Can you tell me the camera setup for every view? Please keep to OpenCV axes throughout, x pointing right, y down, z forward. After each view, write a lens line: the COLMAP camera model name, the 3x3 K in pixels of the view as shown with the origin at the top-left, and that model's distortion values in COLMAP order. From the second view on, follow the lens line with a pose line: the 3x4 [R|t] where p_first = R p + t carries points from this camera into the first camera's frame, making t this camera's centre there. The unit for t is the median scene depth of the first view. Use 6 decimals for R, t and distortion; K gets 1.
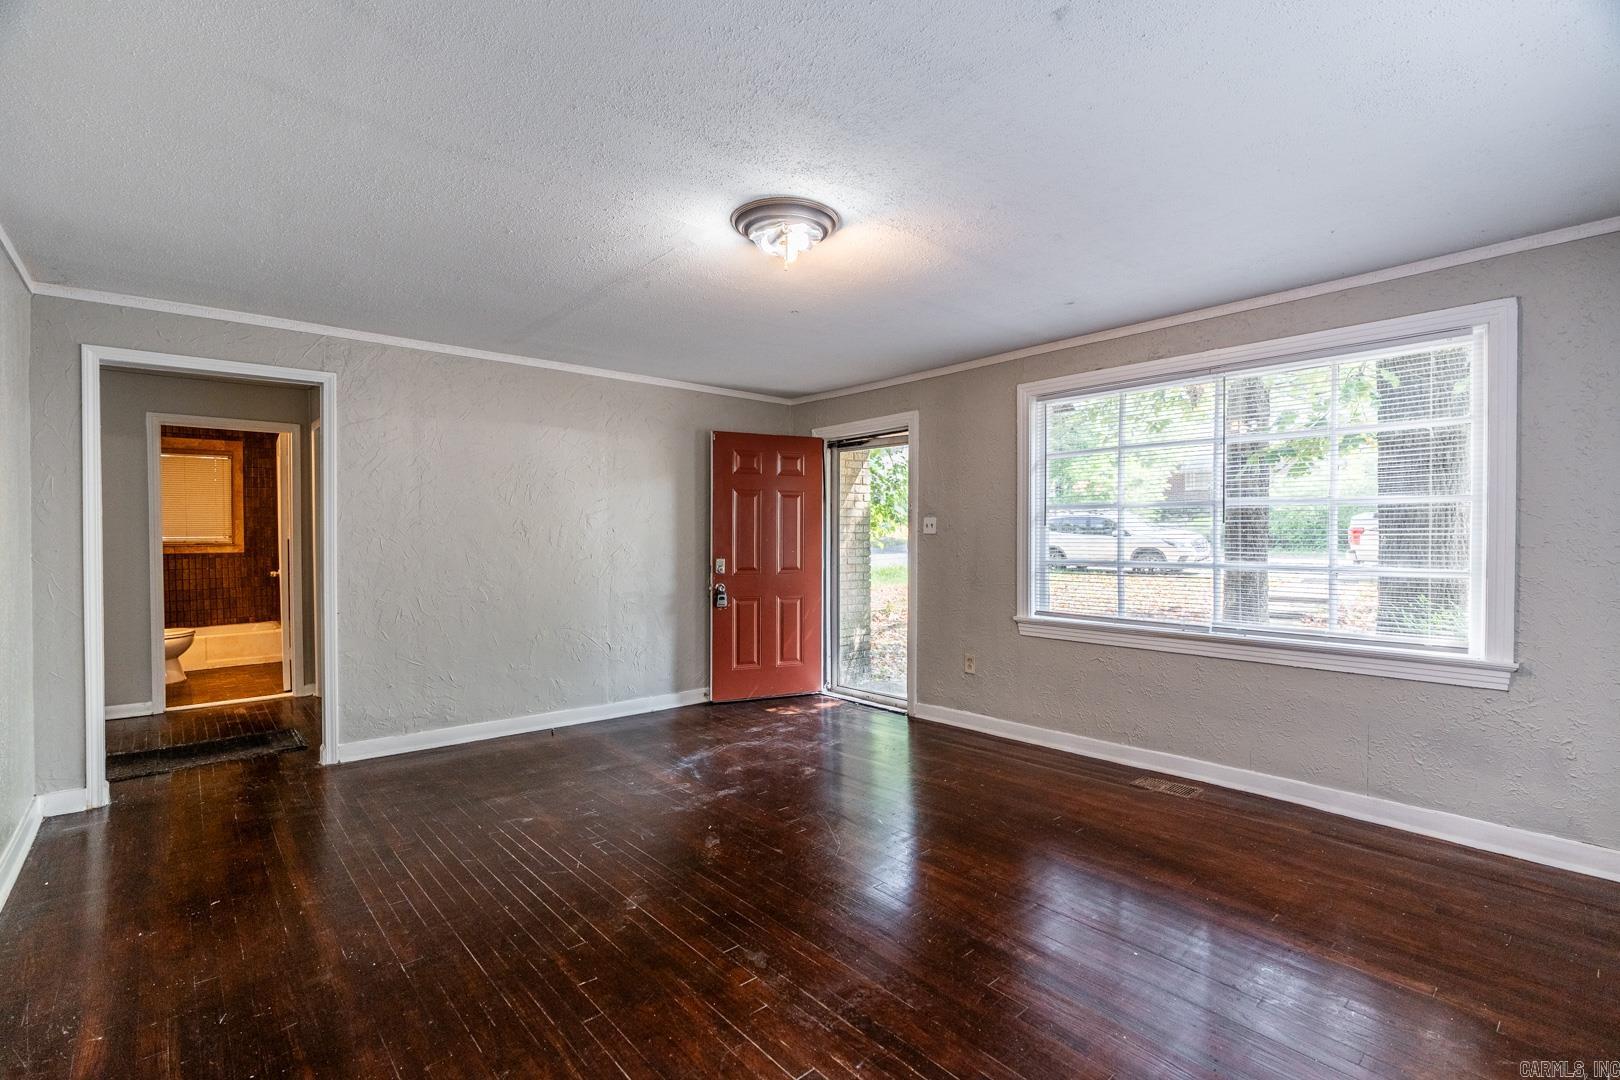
lens RADIAL K [[727.5, 0, 803.8], [0, 727.5, 541.9], [0, 0, 1]] dist [-0.028428, 0.000299]
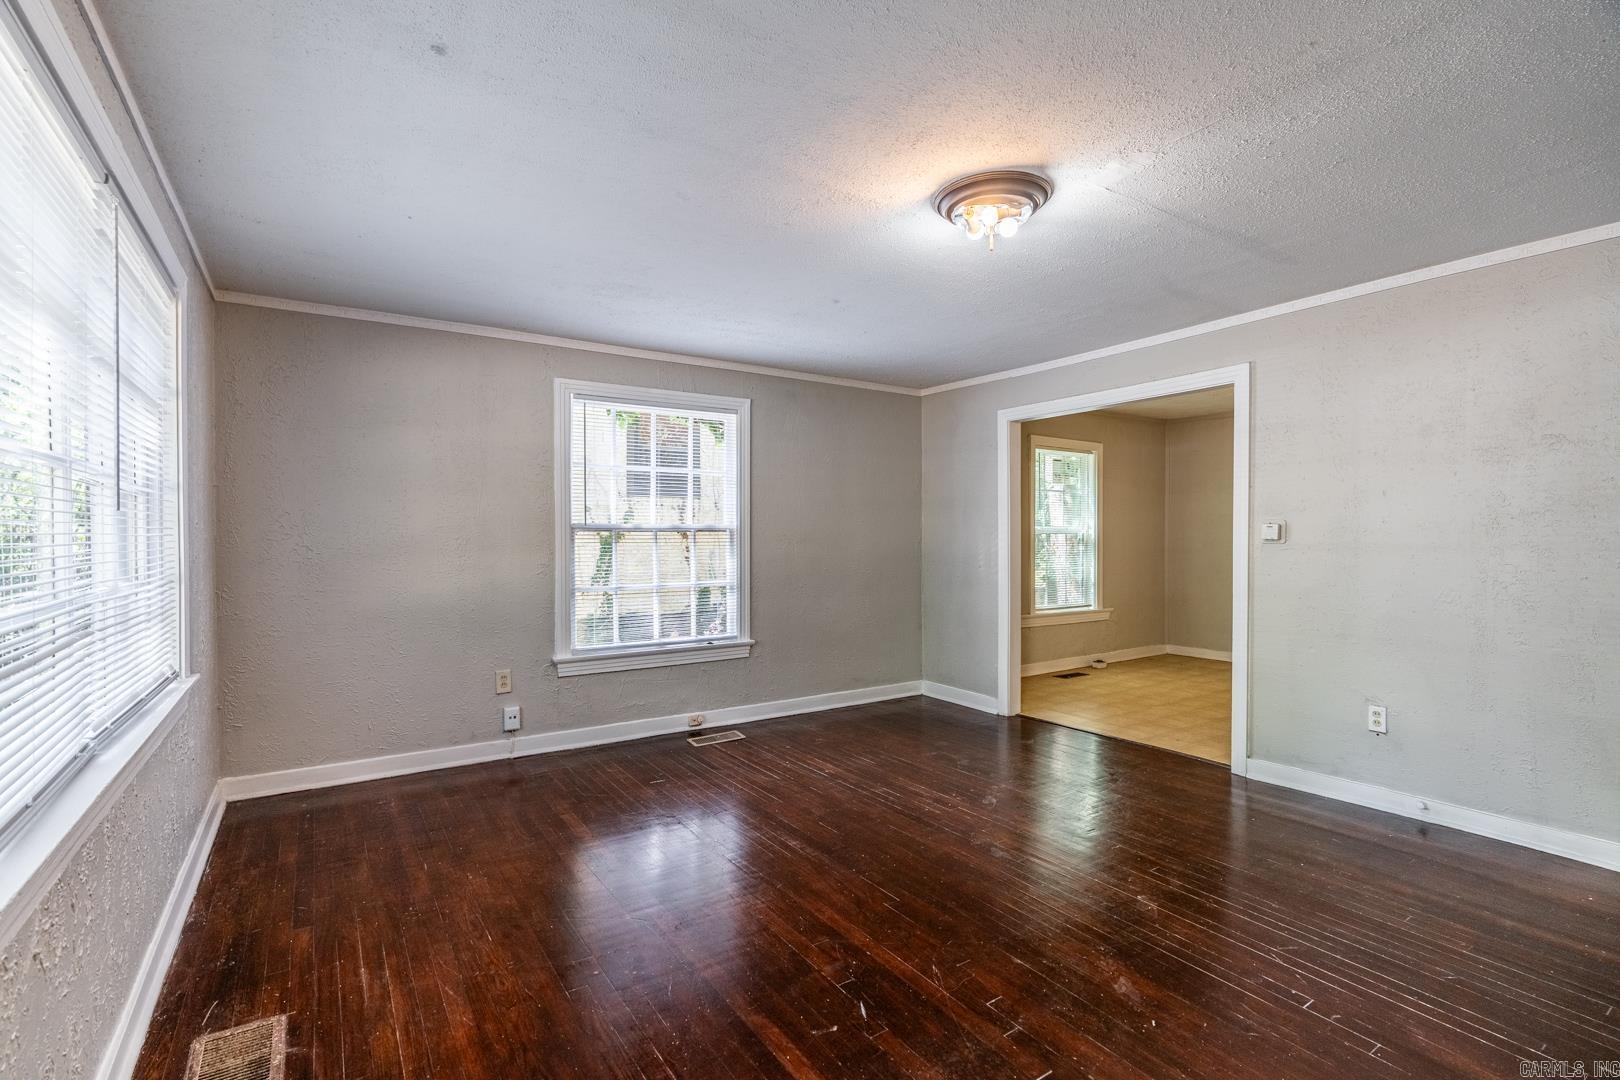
lens RADIAL K [[727.5, 0, 803.8], [0, 727.5, 541.9], [0, 0, 1]] dist [-0.028428, 0.000299]
pose [[-0.991687, -0.001128, 0.128666, 0.064378], [0.000895, 0.999877, 0.015671, -0.008664], [-0.128668, 0.015656, -0.991564, 1.244686]]
